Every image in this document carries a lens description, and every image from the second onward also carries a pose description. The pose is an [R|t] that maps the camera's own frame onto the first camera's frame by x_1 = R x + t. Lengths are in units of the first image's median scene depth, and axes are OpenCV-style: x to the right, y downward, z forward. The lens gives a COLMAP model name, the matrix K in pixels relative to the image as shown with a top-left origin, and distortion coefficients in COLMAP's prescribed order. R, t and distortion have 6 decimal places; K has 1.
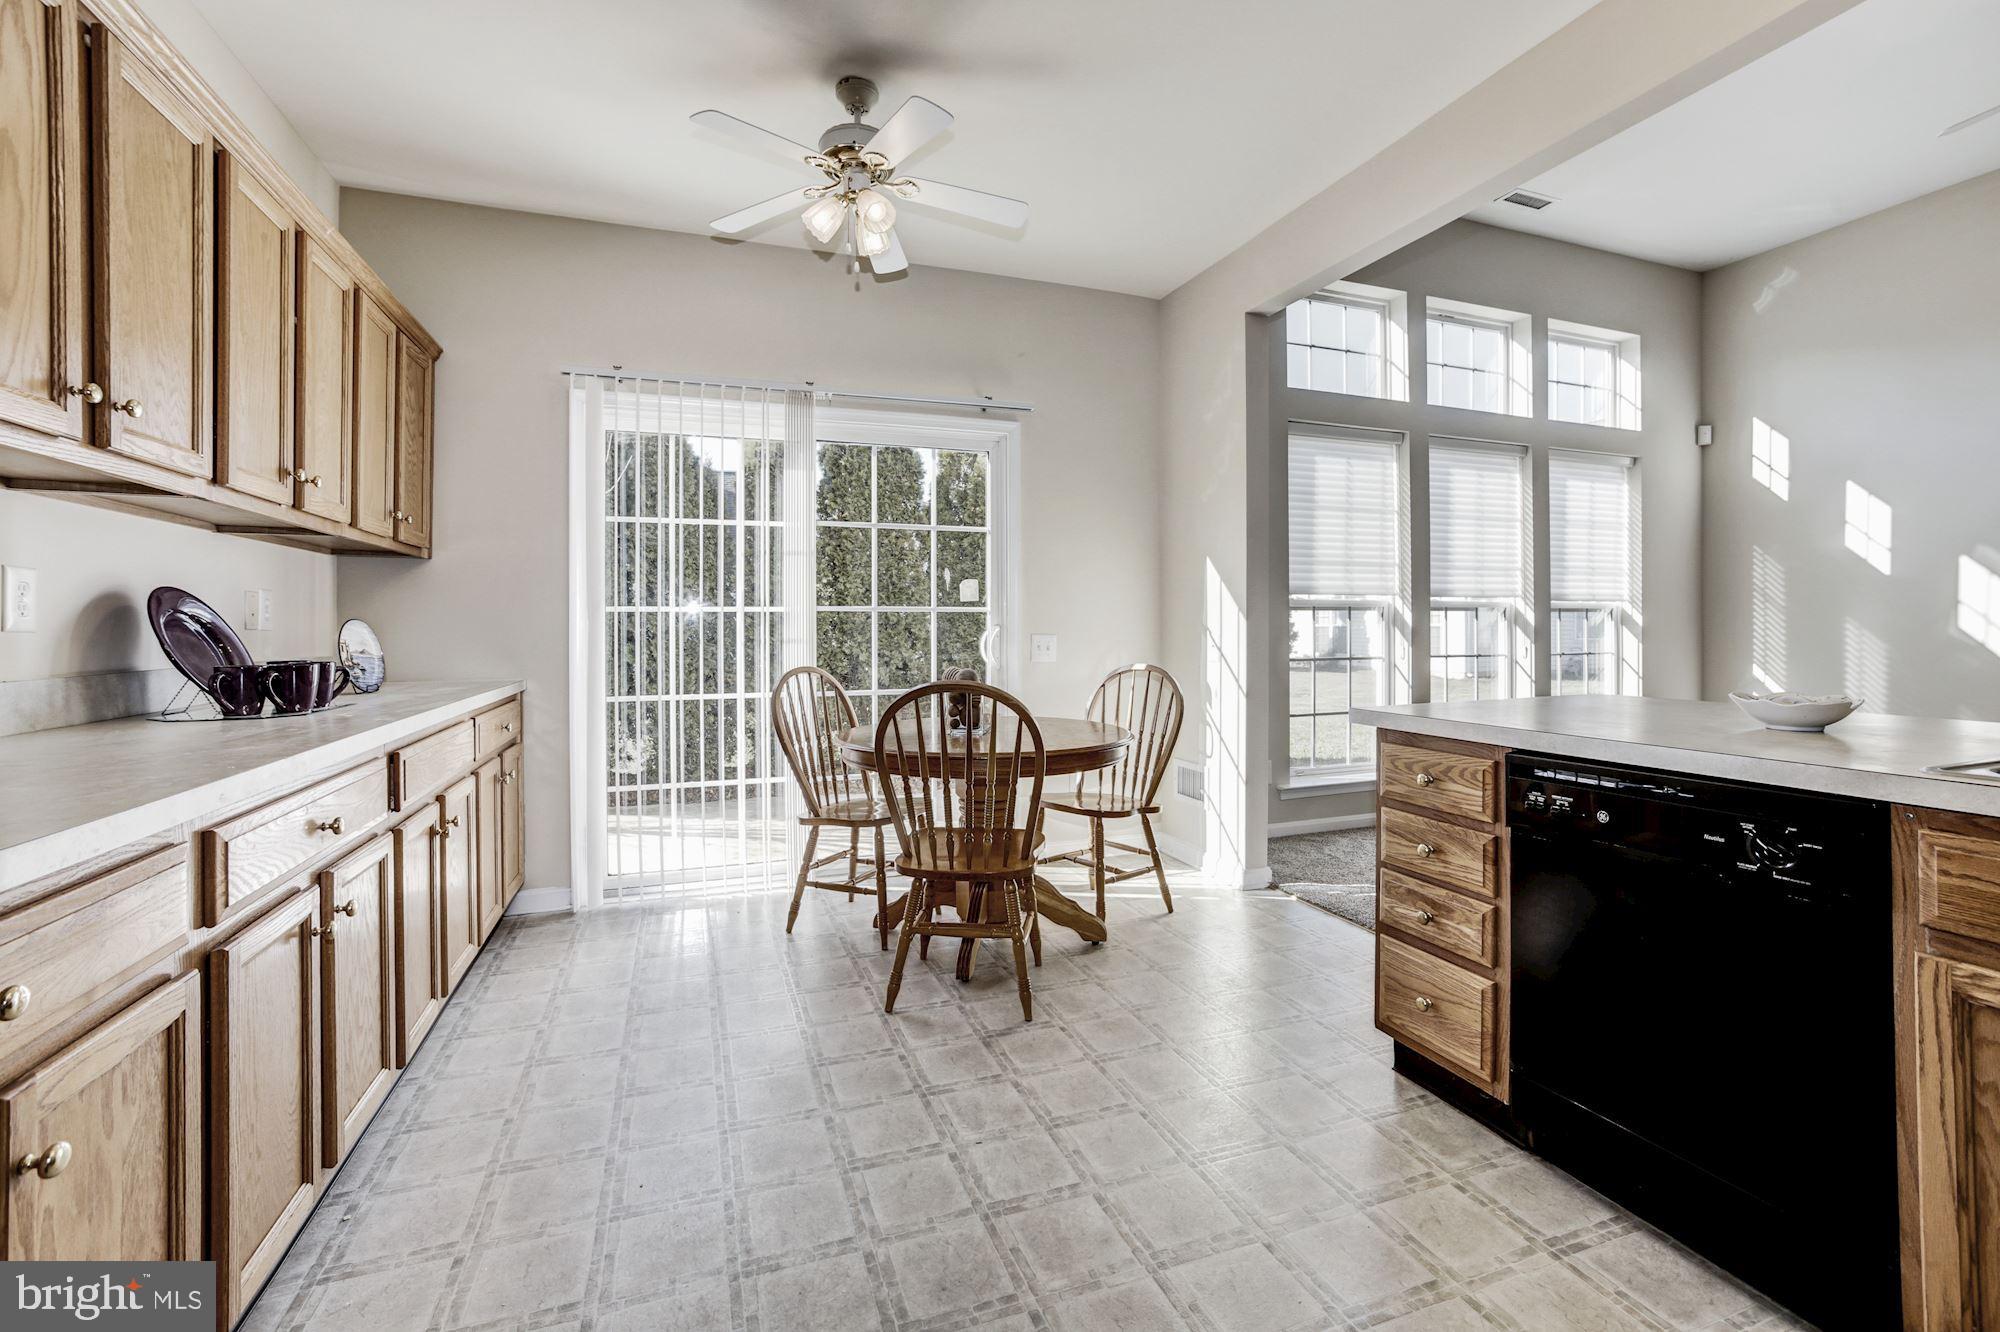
lens RADIAL K [[859.7, 0, 1010.2], [0, 859.7, 627.2], [0, 0, 1]] dist [0.002183, 0.002026]
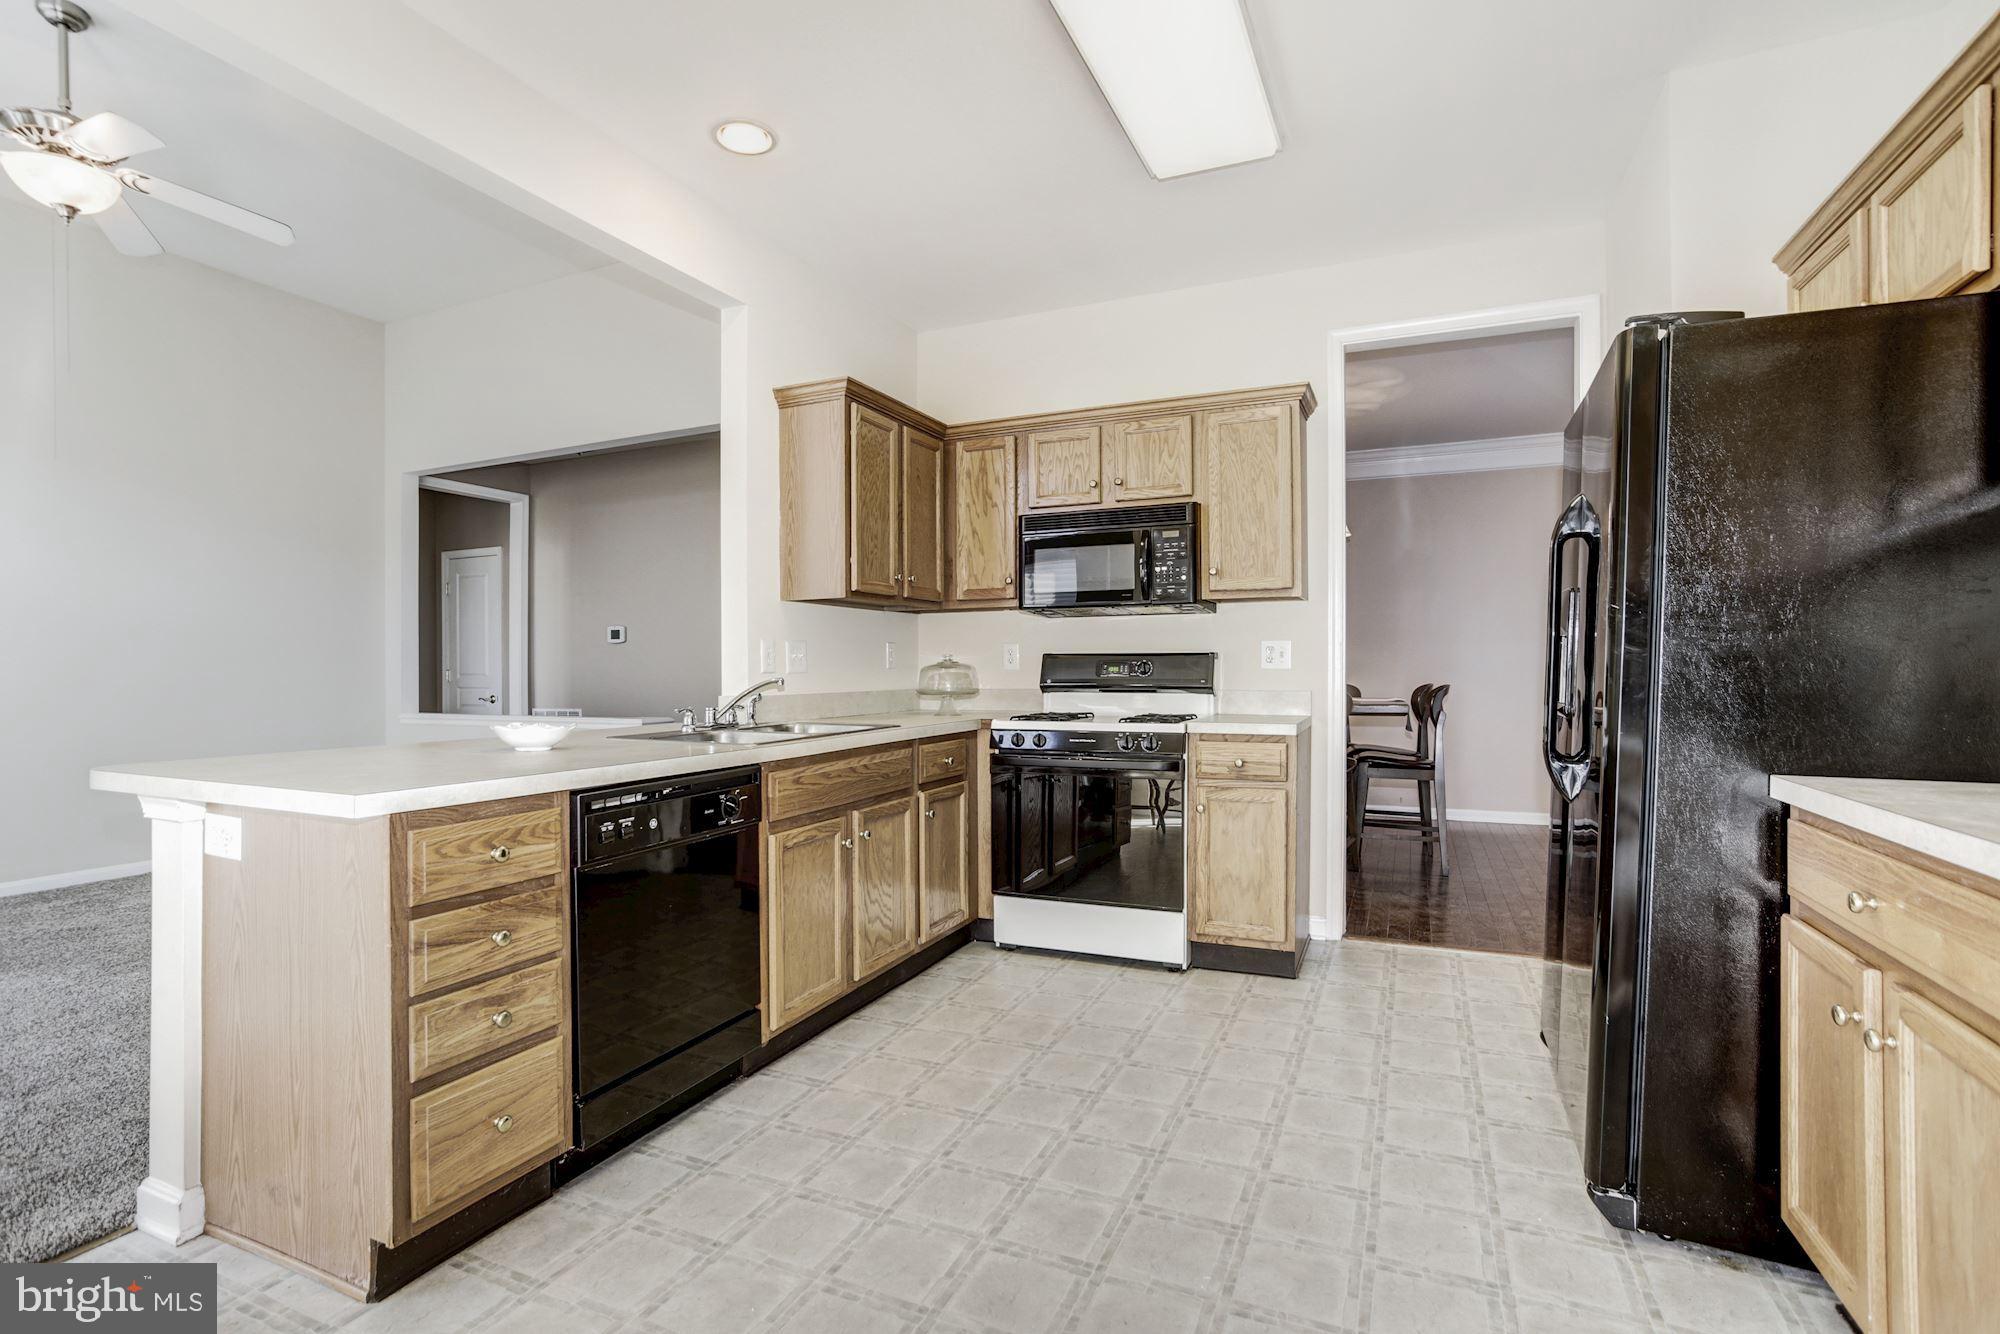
lens RADIAL K [[961.0, 0, 983.6], [0, 961.0, 673.7], [0, 0, 1]] dist [-0.002519, -0.000034]
pose [[-0.707086, 0.004193, 0.707115, -0.325369], [0.005710, 0.999984, -0.000220, 0.004323], [-0.707104, 0.003882, -0.707099, 0.857122]]
